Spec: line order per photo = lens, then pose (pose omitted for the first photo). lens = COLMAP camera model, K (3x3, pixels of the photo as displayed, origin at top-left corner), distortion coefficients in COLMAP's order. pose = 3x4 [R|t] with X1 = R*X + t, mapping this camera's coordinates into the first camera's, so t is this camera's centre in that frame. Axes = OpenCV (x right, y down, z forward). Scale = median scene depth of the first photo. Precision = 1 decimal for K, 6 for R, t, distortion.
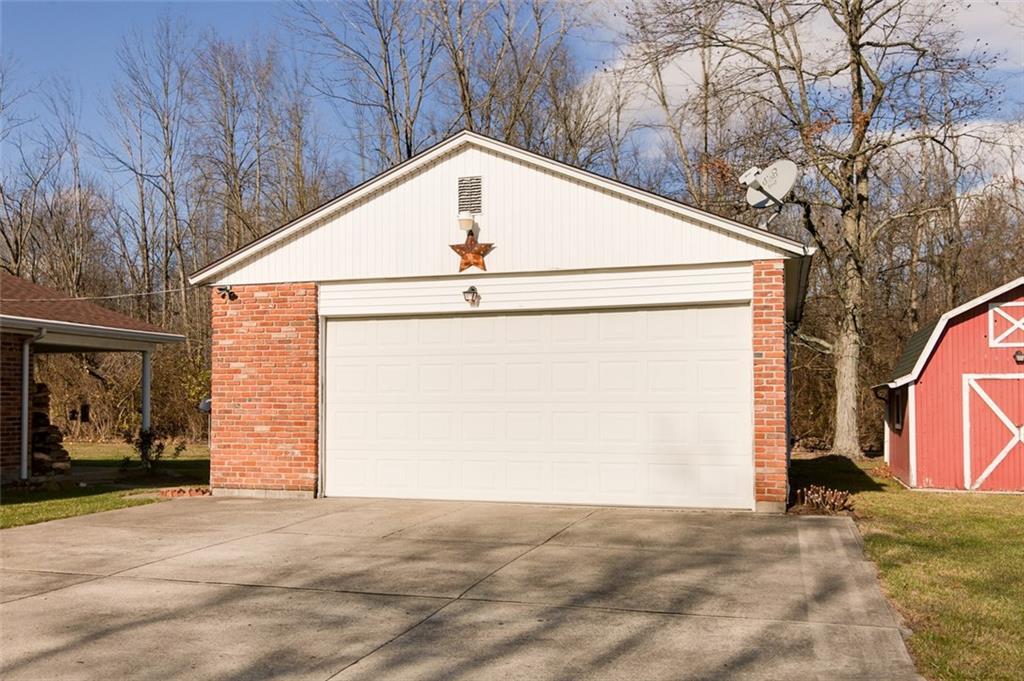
lens RADIAL K [[946.5, 0, 511.7], [0, 946.5, 345.8], [0, 0, 1]] dist [0.102154, 0.008496]
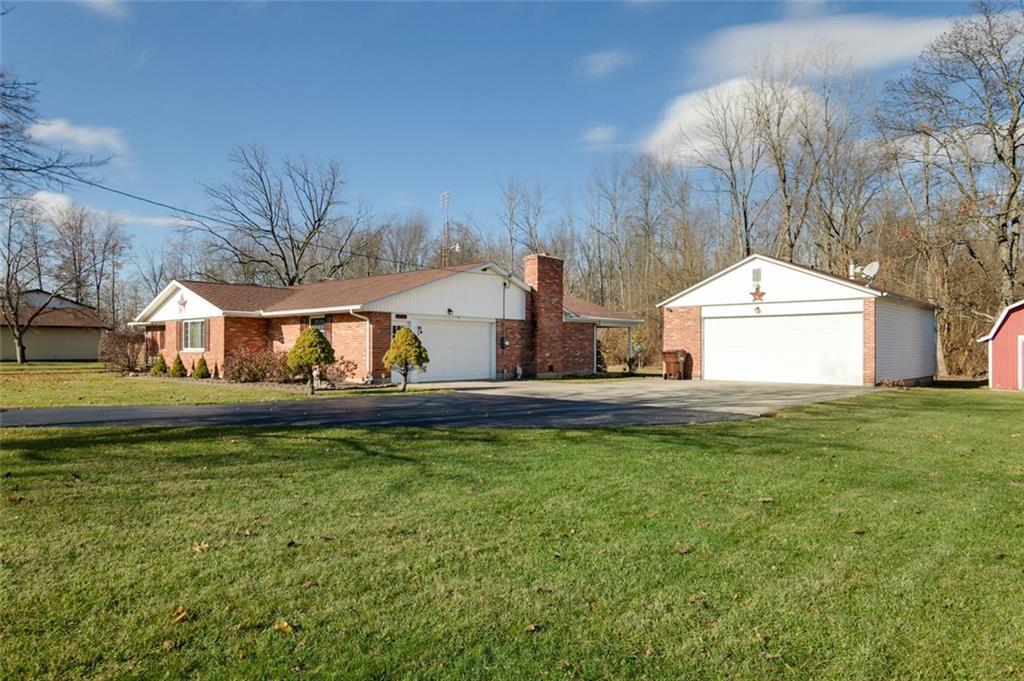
lens RADIAL K [[578.2, 0, 512.5], [0, 578.2, 349.8], [0, 0, 1]] dist [0.002076, 0.000243]
pose [[0.878192, 0.007178, -0.478254, 0.130981], [0.022253, 0.998191, 0.055845, -0.043123], [0.477790, -0.059685, 0.876444, -0.806504]]
